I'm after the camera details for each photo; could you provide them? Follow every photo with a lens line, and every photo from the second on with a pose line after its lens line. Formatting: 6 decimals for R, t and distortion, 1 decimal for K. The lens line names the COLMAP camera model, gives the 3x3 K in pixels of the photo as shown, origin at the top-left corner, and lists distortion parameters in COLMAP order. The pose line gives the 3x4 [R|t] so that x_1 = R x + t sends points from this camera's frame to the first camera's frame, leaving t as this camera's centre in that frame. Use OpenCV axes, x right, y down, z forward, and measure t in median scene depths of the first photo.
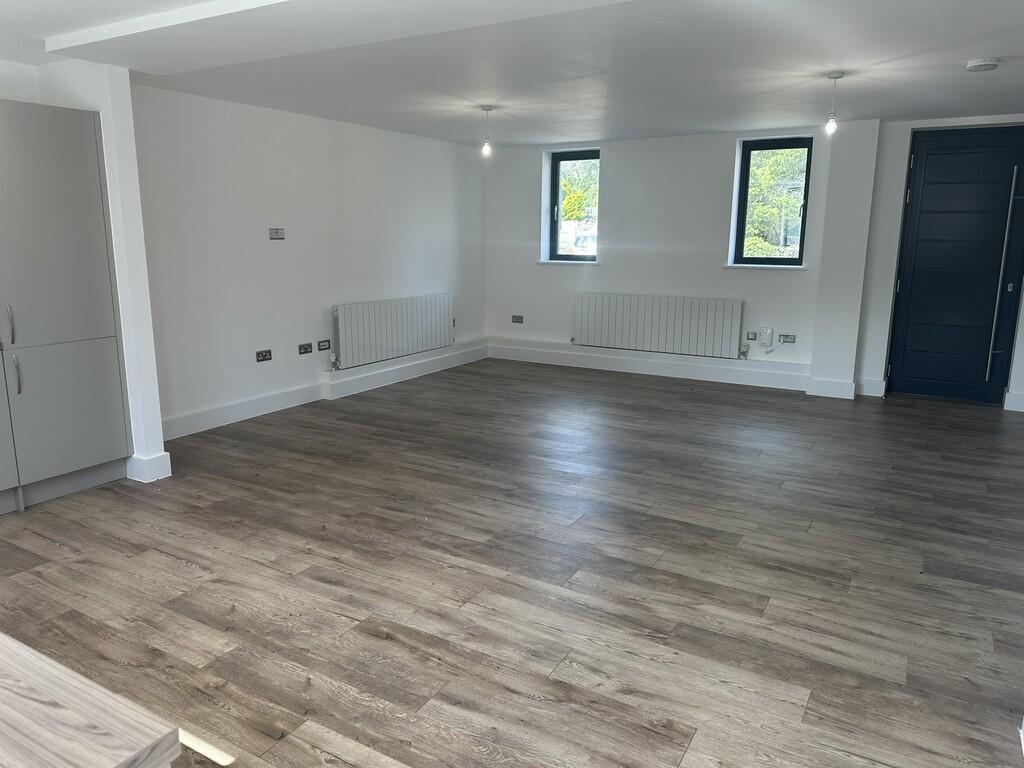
lens RADIAL K [[727.4, 0, 508.9], [0, 727.4, 376.7], [0, 0, 1]] dist [0.096500, -0.135044]
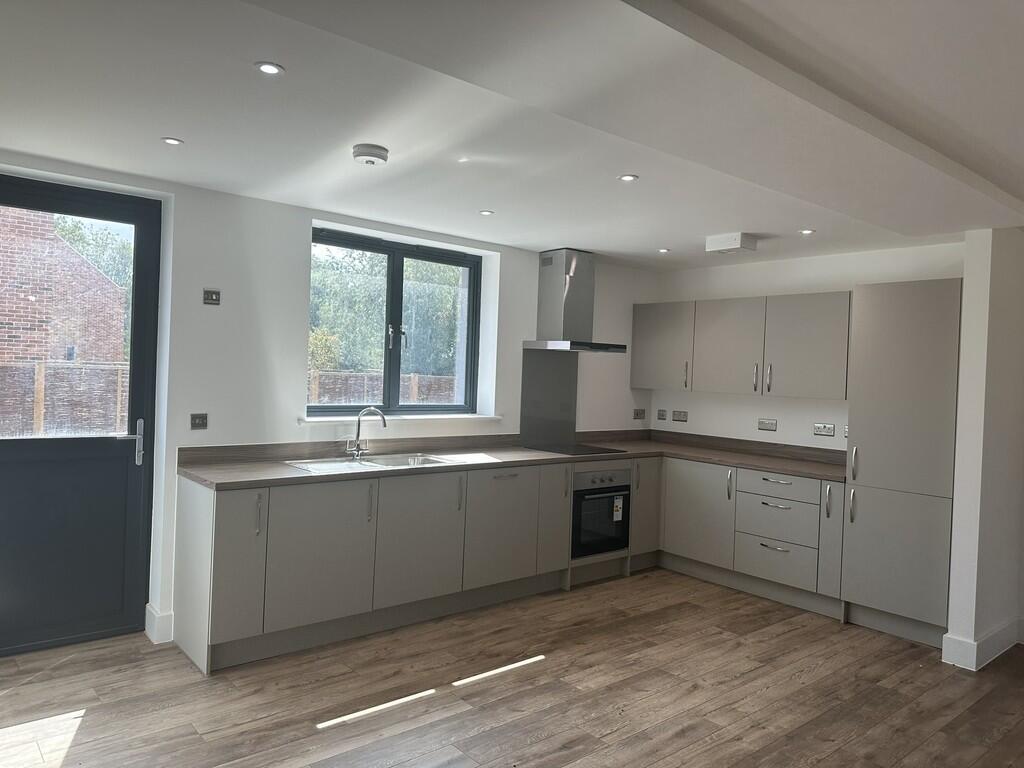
lens RADIAL K [[727.4, 0, 508.9], [0, 727.4, 376.7], [0, 0, 1]] dist [0.096500, -0.135044]
pose [[-0.334813, -0.007633, -0.942254, 0.698982], [-0.223187, 0.972155, 0.071431, -0.181957], [0.915471, 0.234215, -0.327194, 0.912528]]
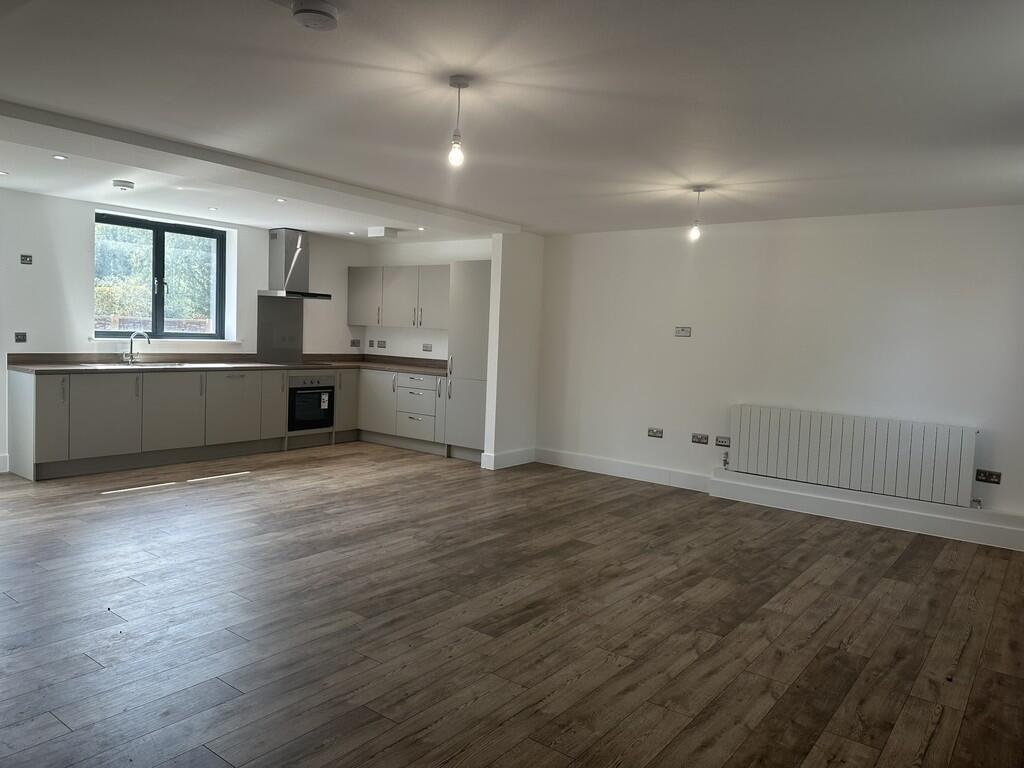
lens RADIAL K [[727.4, 0, 508.9], [0, 727.4, 376.7], [0, 0, 1]] dist [0.096500, -0.135044]
pose [[-0.120813, 0.055599, -0.991117, 1.425005], [-0.235037, 0.968438, 0.082976, -0.264930], [0.964449, 0.242974, -0.103932, 1.472273]]
